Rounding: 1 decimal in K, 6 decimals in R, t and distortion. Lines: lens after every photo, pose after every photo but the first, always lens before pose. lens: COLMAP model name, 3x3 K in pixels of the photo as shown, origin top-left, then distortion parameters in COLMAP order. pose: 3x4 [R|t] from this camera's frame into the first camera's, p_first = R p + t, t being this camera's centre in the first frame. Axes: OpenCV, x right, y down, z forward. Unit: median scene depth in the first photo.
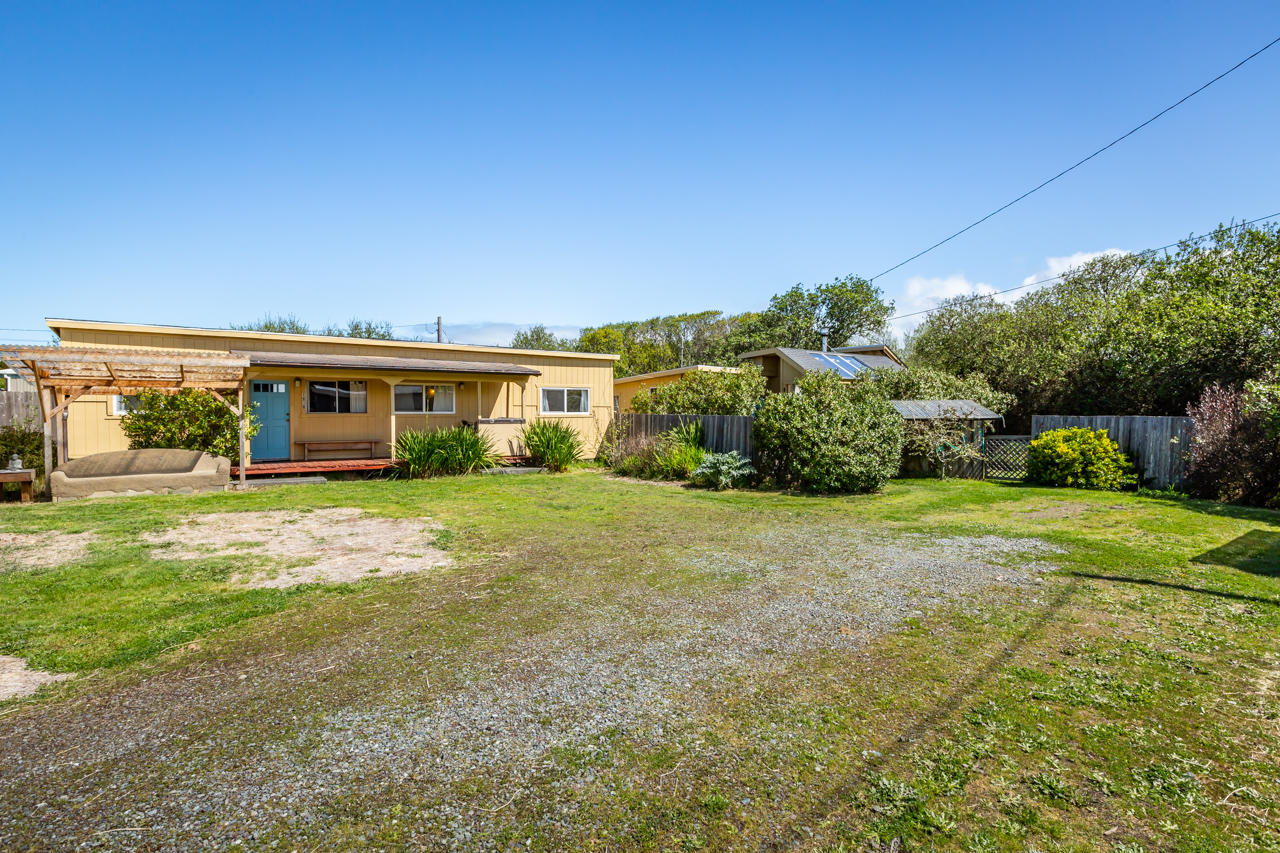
lens RADIAL K [[641.4, 0, 636.6], [0, 641.4, 422.8], [0, 0, 1]] dist [-0.003020, -0.000050]
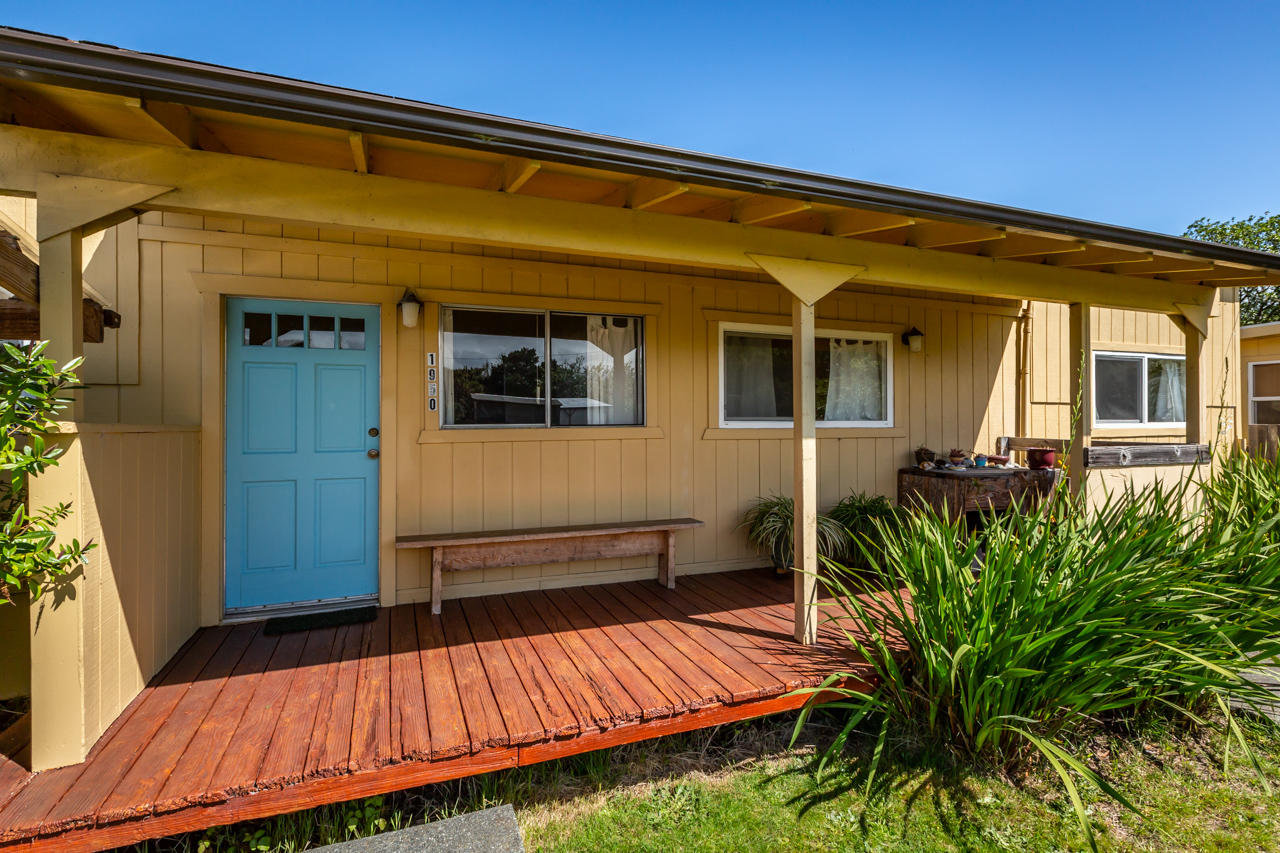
lens RADIAL K [[585.4, 0, 649.0], [0, 585.4, 419.2], [0, 0, 1]] dist [-0.005209, 0.001892]
pose [[0.970292, -0.002211, -0.241925, -0.374114], [-0.002048, 0.999847, -0.017353, -0.014615], [0.241927, 0.017333, 0.970140, 0.789640]]
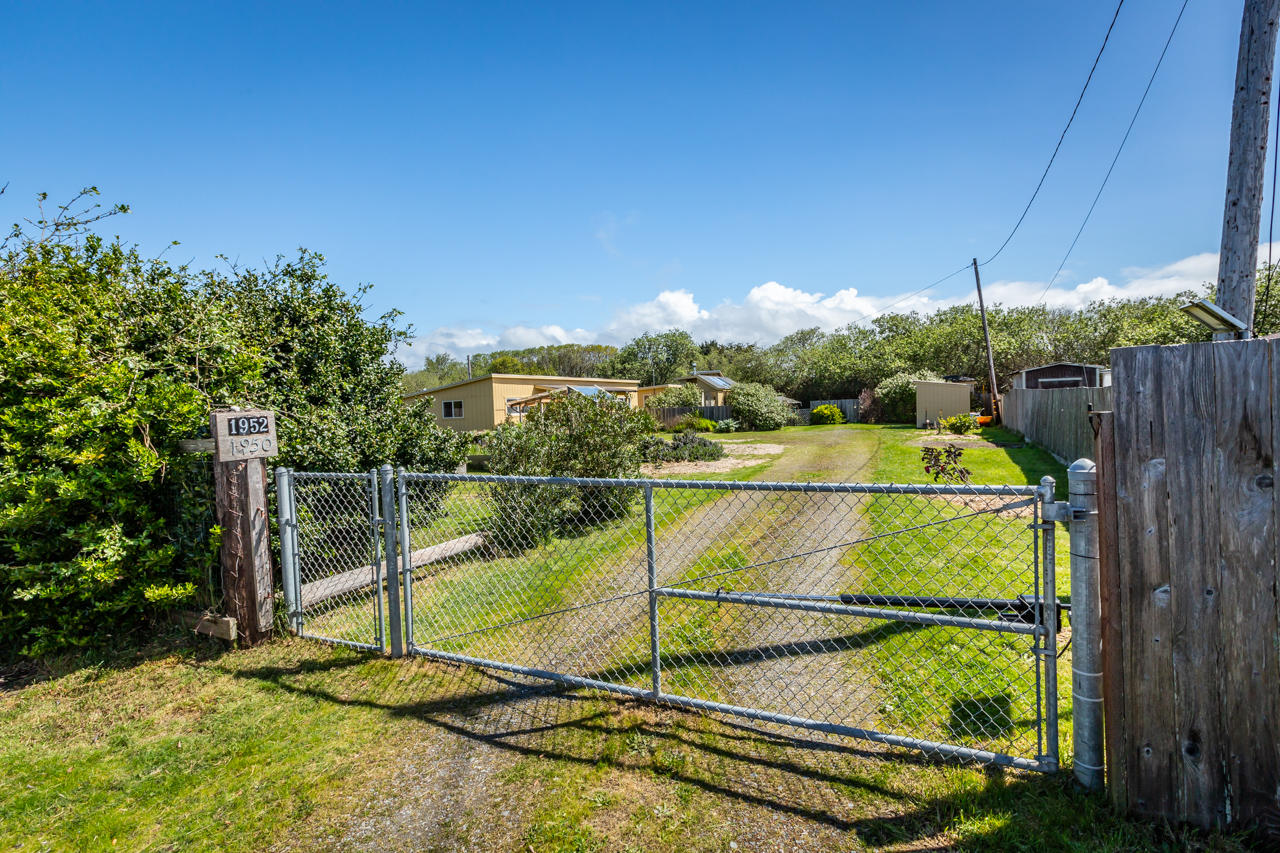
lens RADIAL K [[585.4, 0, 638.5], [0, 585.4, 424.0], [0, 0, 1]] dist [-0.005209, 0.001892]
pose [[0.900324, -0.055493, 0.431668, -1.180336], [0.055089, 0.998391, 0.013451, 0.011661], [-0.431720, 0.011669, 0.901932, -0.996208]]
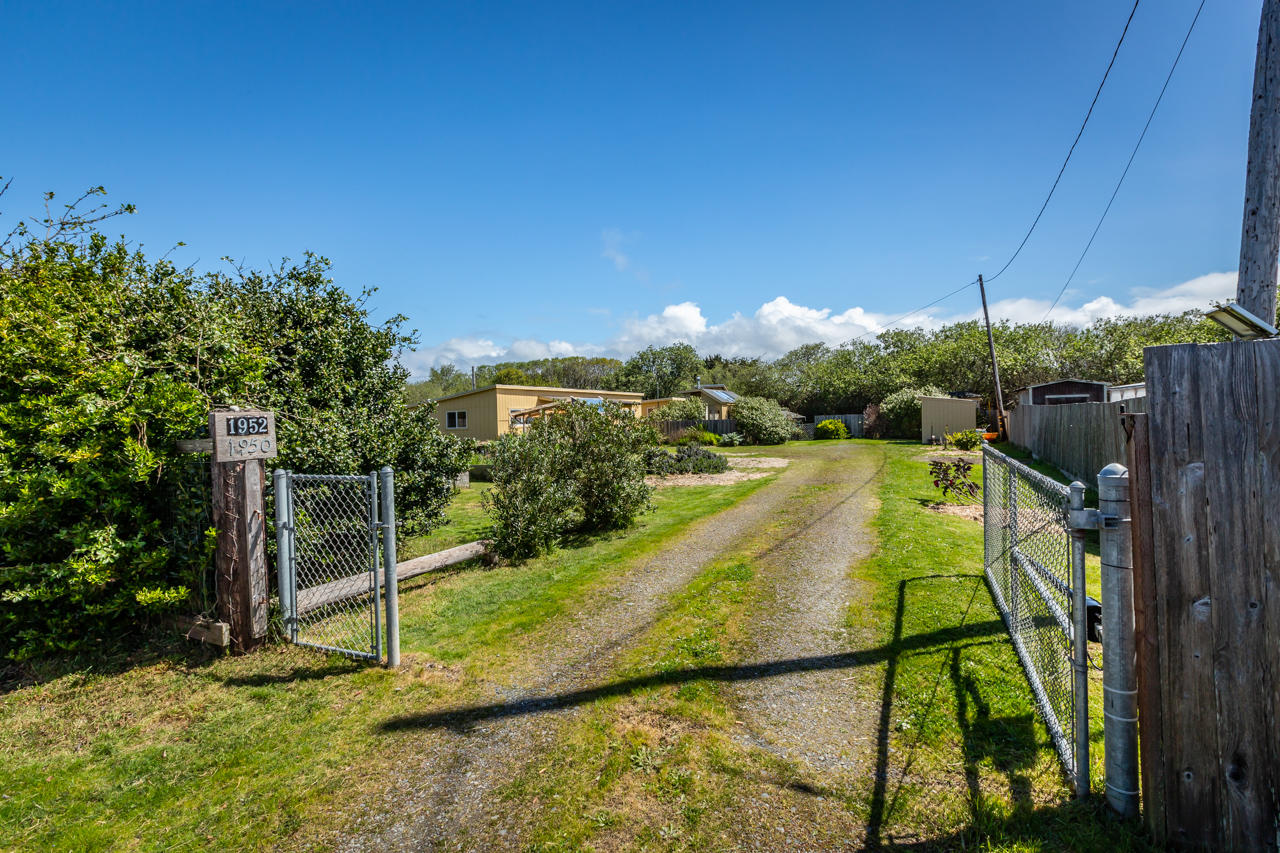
lens RADIAL K [[585.4, 0, 638.3], [0, 585.4, 423.3], [0, 0, 1]] dist [-0.005209, 0.001892]
pose [[0.903388, -0.034520, 0.427432, -1.179189], [0.043628, 0.998981, -0.011530, 0.015828], [-0.426598, 0.029064, 0.903974, -0.989592]]
